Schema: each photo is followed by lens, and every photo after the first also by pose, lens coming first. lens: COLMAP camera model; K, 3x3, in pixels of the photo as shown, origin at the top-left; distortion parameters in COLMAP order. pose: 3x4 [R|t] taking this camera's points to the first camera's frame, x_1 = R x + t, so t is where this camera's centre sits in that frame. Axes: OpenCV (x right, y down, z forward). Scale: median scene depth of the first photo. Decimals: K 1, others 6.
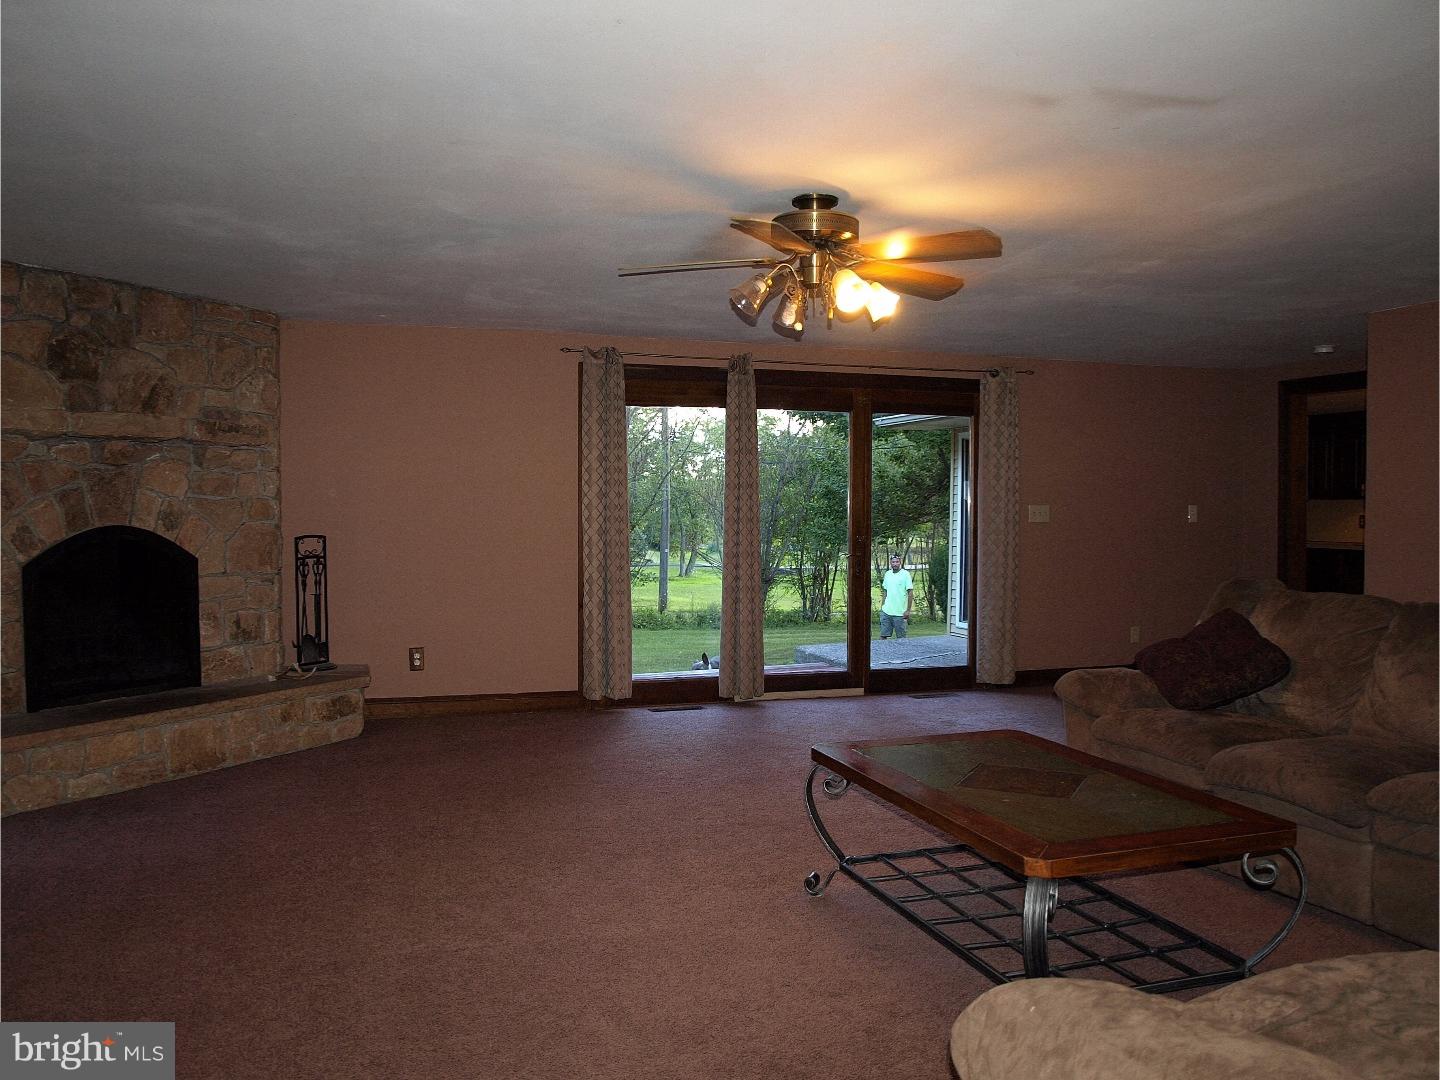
lens RADIAL K [[1148.7, 0, 711.5], [0, 1148.7, 539.1], [0, 0, 1]] dist [-0.111343, 0.087193]
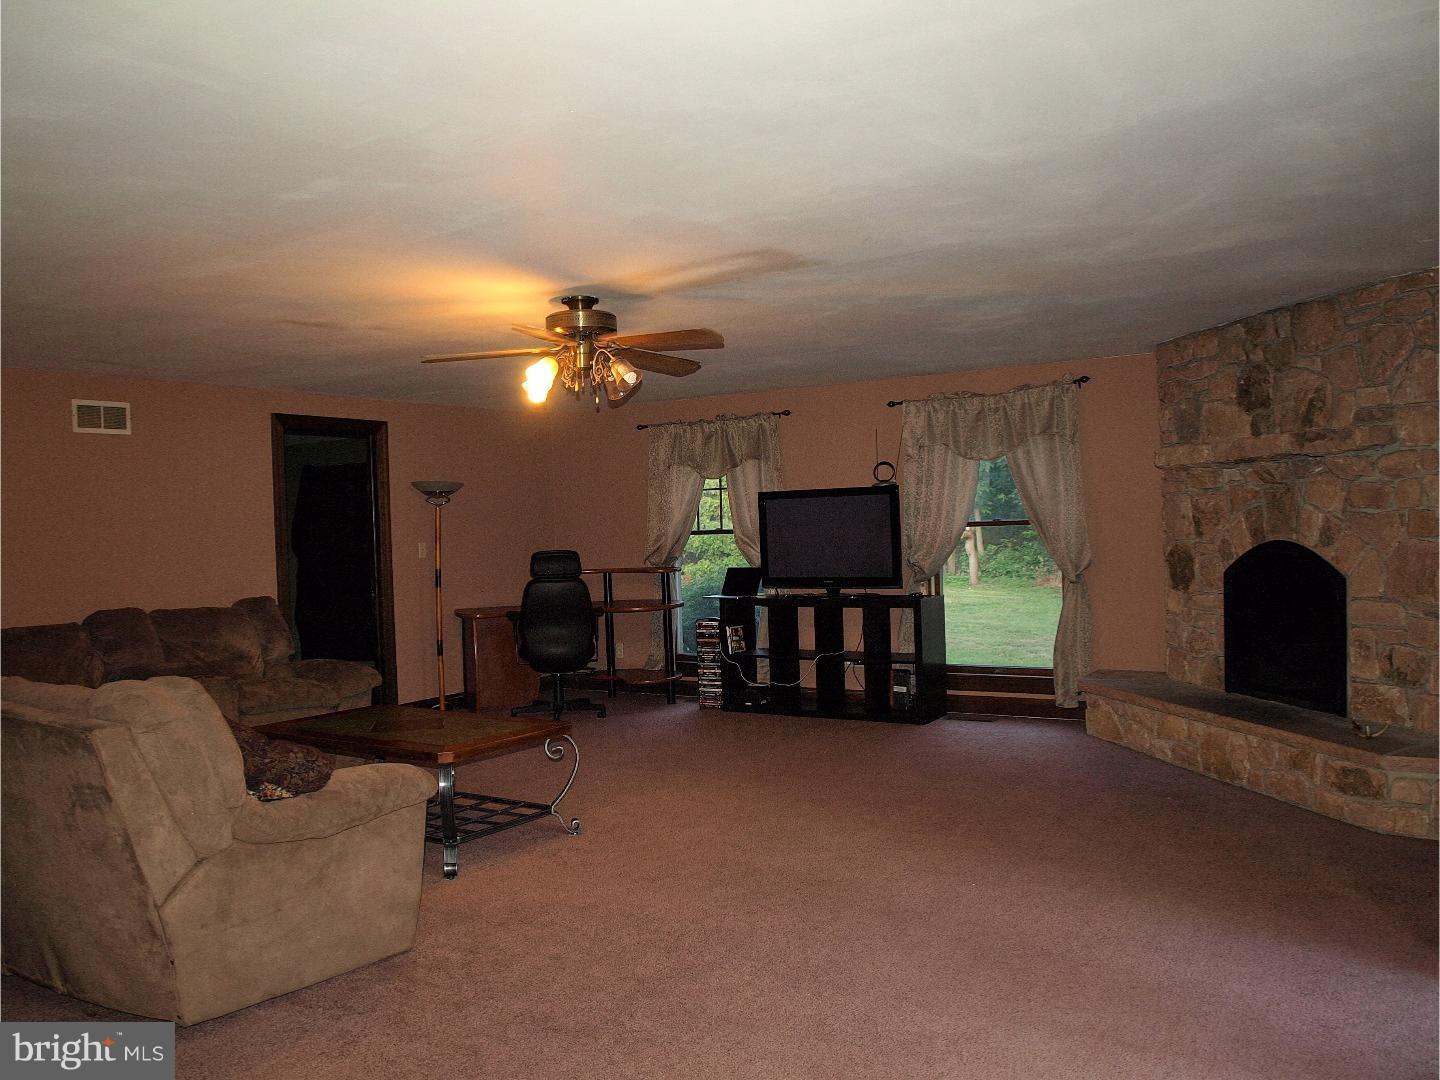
lens RADIAL K [[1148.7, 0, 711.5], [0, 1148.7, 539.1], [0, 0, 1]] dist [-0.111343, 0.087193]
pose [[-0.780989, 0.032505, -0.623698, 0.541135], [0.015578, 0.999348, 0.032576, -0.054858], [0.624350, 0.015725, -0.780986, 1.464222]]
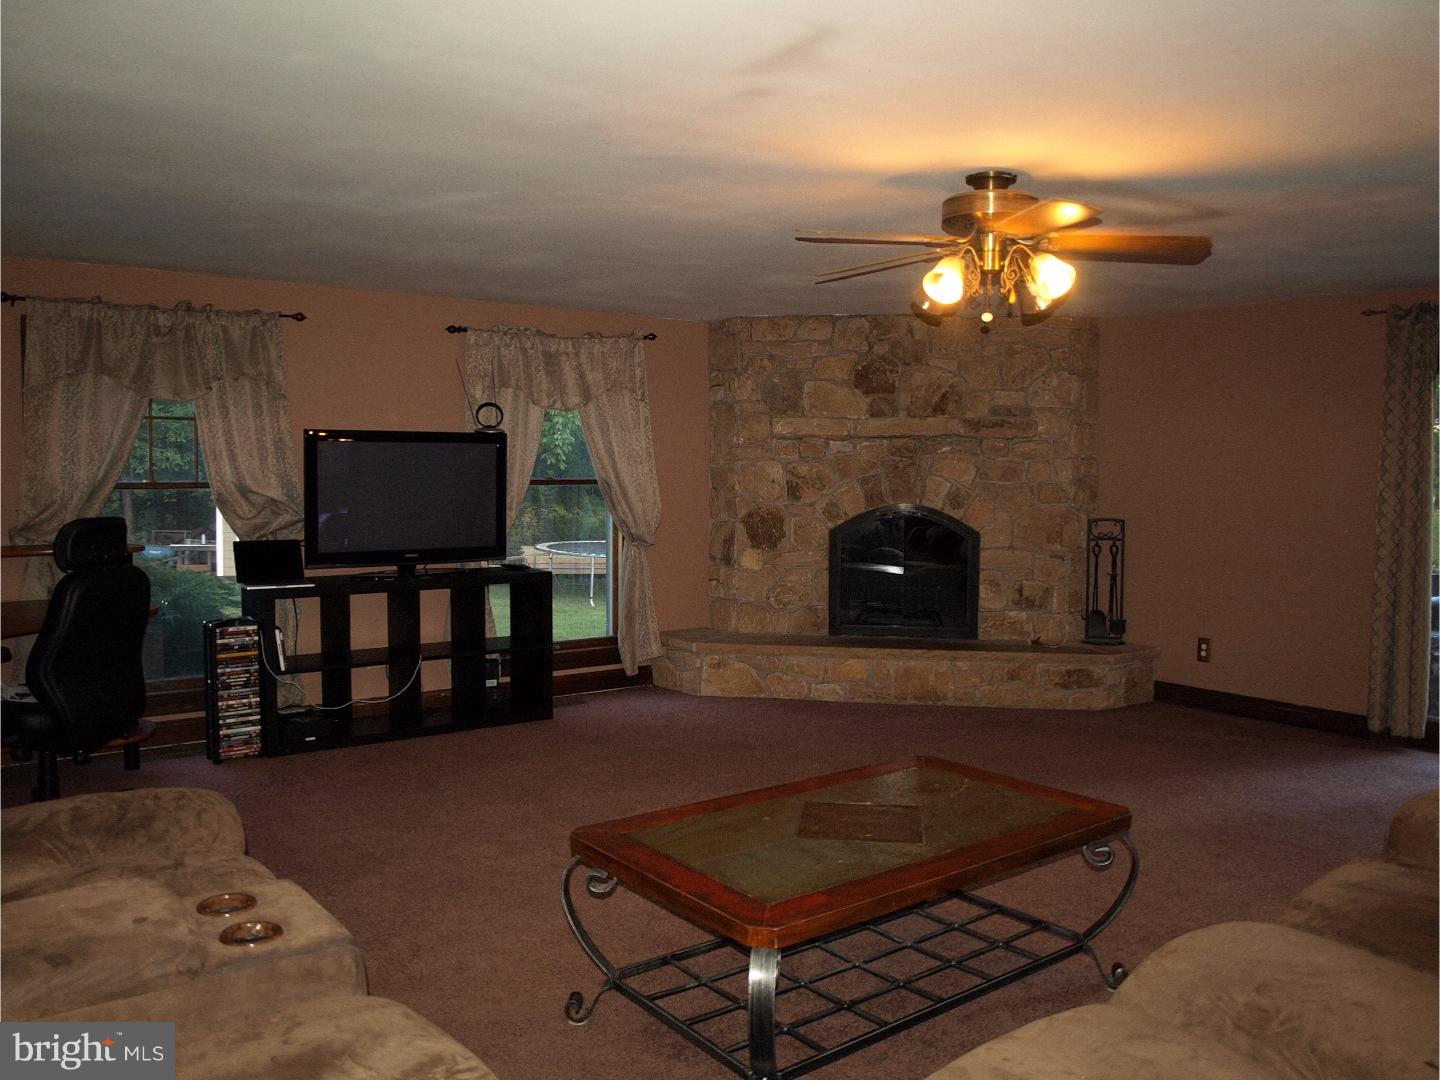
lens RADIAL K [[1148.7, 0, 711.5], [0, 1148.7, 539.1], [0, 0, 1]] dist [-0.111343, 0.087193]
pose [[0.324811, 0.063275, -0.943660, 0.634824], [-0.032976, 0.997911, 0.055562, -0.036858], [0.945204, 0.013071, 0.326219, 0.349724]]
